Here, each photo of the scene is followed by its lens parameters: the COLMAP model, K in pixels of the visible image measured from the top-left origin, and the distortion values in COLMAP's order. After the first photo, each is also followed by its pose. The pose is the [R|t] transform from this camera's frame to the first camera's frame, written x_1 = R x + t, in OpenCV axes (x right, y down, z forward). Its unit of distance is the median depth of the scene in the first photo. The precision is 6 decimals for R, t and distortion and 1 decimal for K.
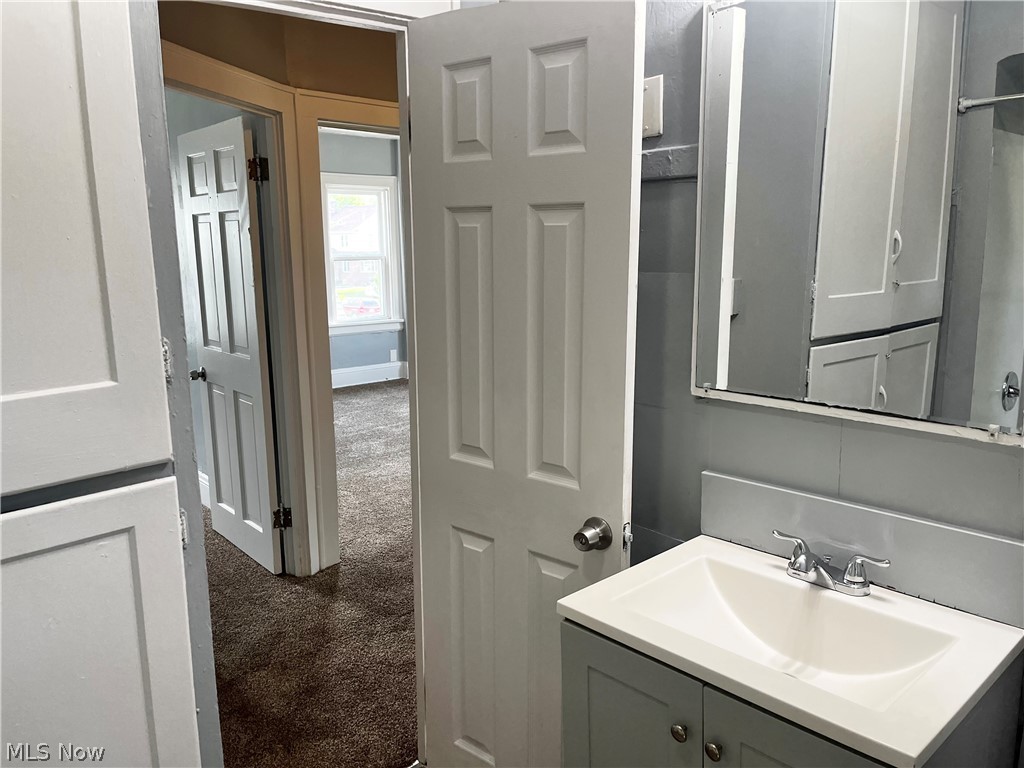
lens RADIAL K [[767.9, 0, 512.0], [0, 767.9, 384.0], [0, 0, 1]] dist [0.065138, -0.103415]
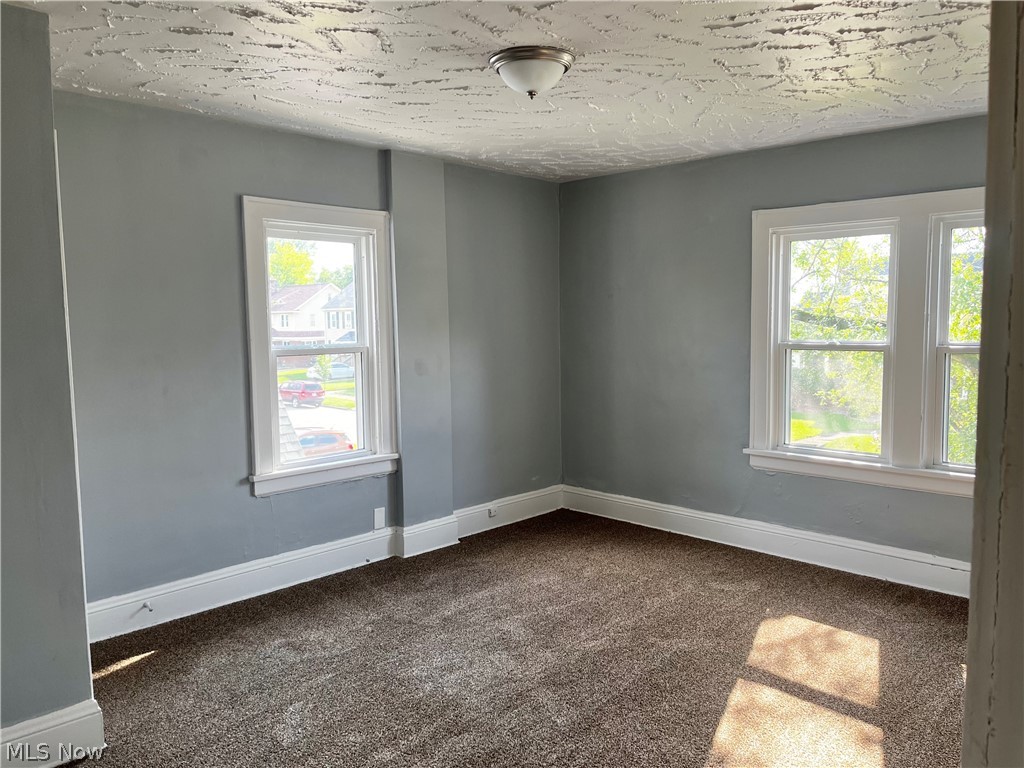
lens RADIAL K [[767.9, 0, 512.0], [0, 767.9, 384.0], [0, 0, 1]] dist [0.065138, -0.103415]
pose [[0.997134, -0.010394, 0.074938, -0.161766], [0.017883, 0.994830, -0.099969, -0.127331], [-0.073512, 0.101023, 0.992165, 0.684483]]
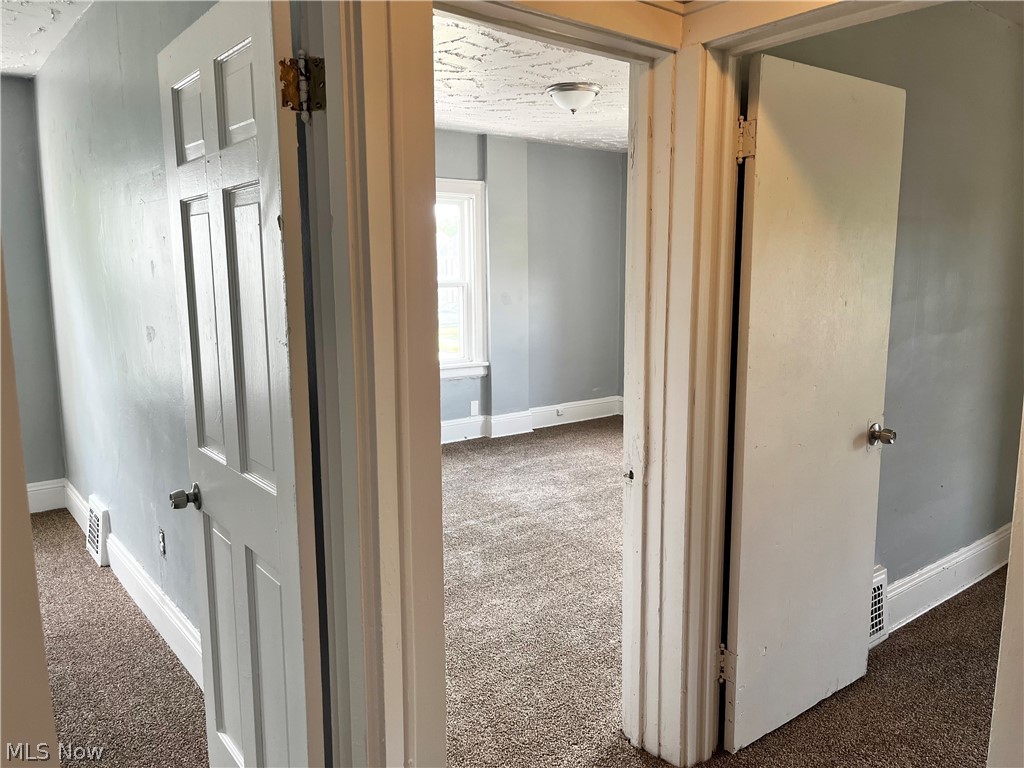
lens RADIAL K [[767.9, 0, 512.0], [0, 767.9, 384.0], [0, 0, 1]] dist [0.065138, -0.103415]
pose [[0.998059, 0.013233, -0.060848, -0.113162], [-0.015341, 0.999294, -0.034307, -0.058327], [0.060351, 0.035174, 0.997557, 0.361594]]
